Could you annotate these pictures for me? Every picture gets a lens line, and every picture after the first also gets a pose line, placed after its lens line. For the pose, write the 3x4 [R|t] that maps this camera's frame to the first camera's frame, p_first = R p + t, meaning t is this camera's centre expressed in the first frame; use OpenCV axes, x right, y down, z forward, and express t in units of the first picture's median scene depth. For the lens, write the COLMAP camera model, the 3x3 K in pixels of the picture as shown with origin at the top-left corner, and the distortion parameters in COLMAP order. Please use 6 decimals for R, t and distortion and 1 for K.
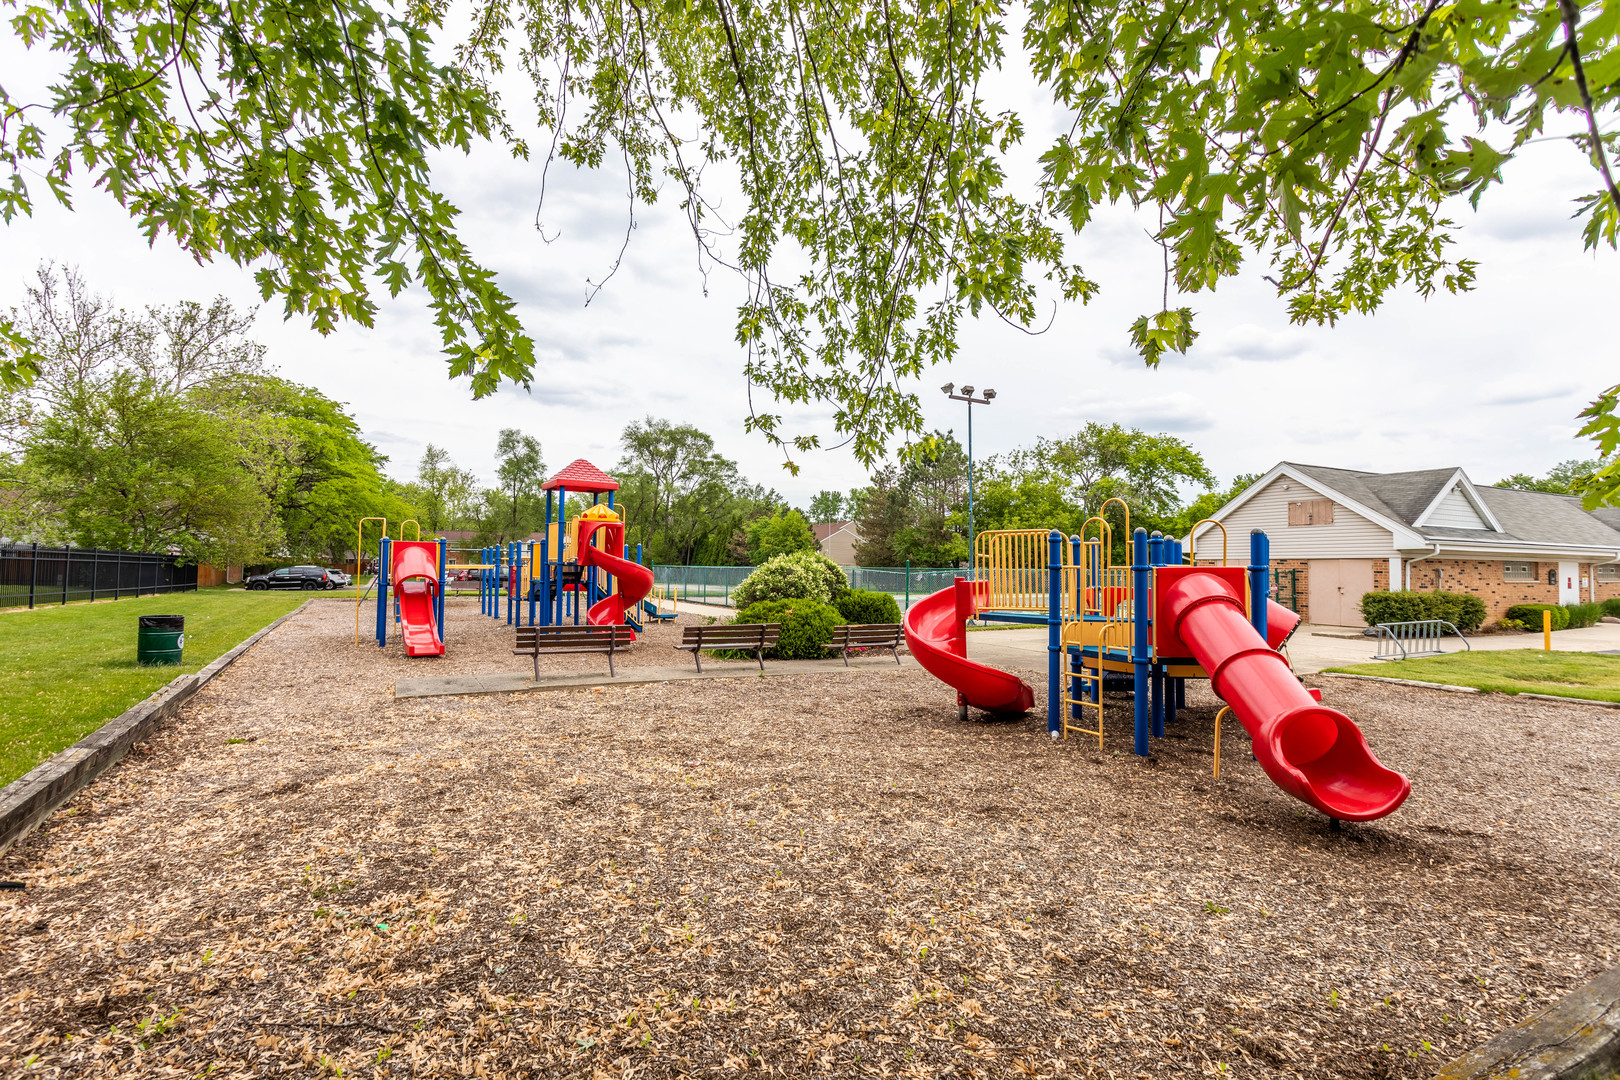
lens RADIAL K [[792.2, 0, 810.0], [0, 792.2, 540.0], [0, 0, 1]] dist [-0.000018, 0.000000]
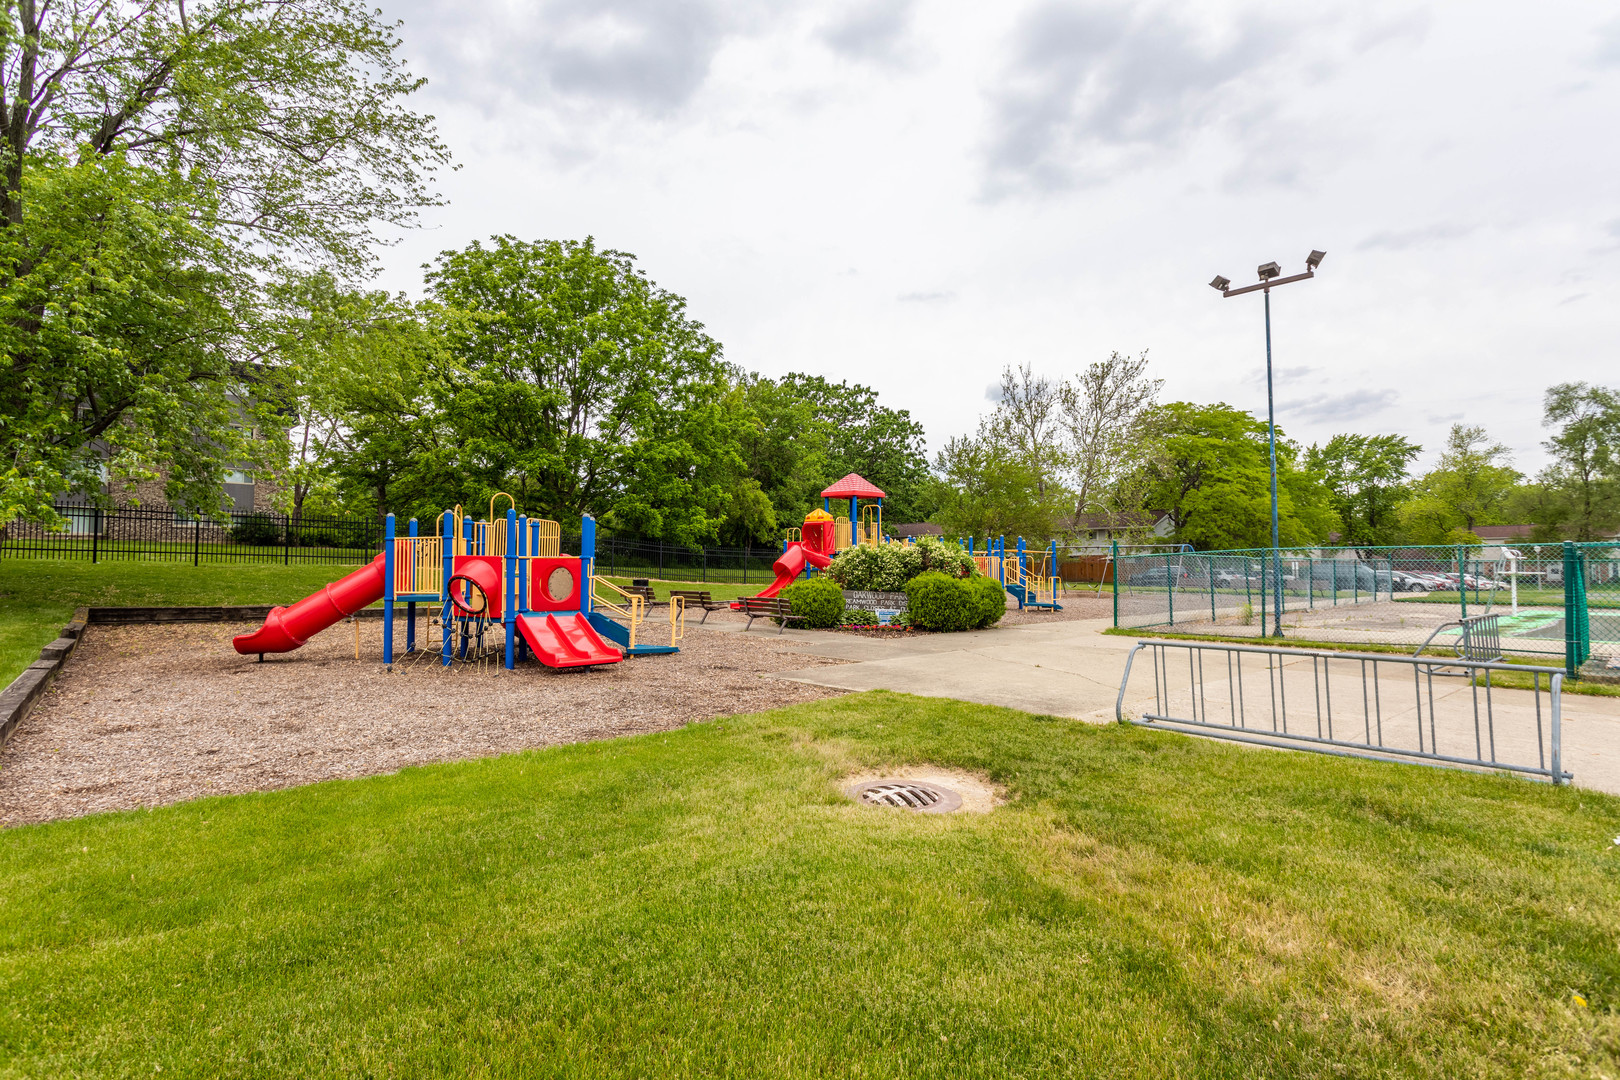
lens RADIAL K [[798.8, 0, 810.0], [0, 798.8, 540.0], [0, 0, 1]] dist [0.000483, 0.000096]
pose [[0.190809, -0.039902, -0.980816, 0.380119], [0.030543, 0.998931, -0.034697, 0.019256], [0.981152, -0.023336, 0.191824, 0.259827]]
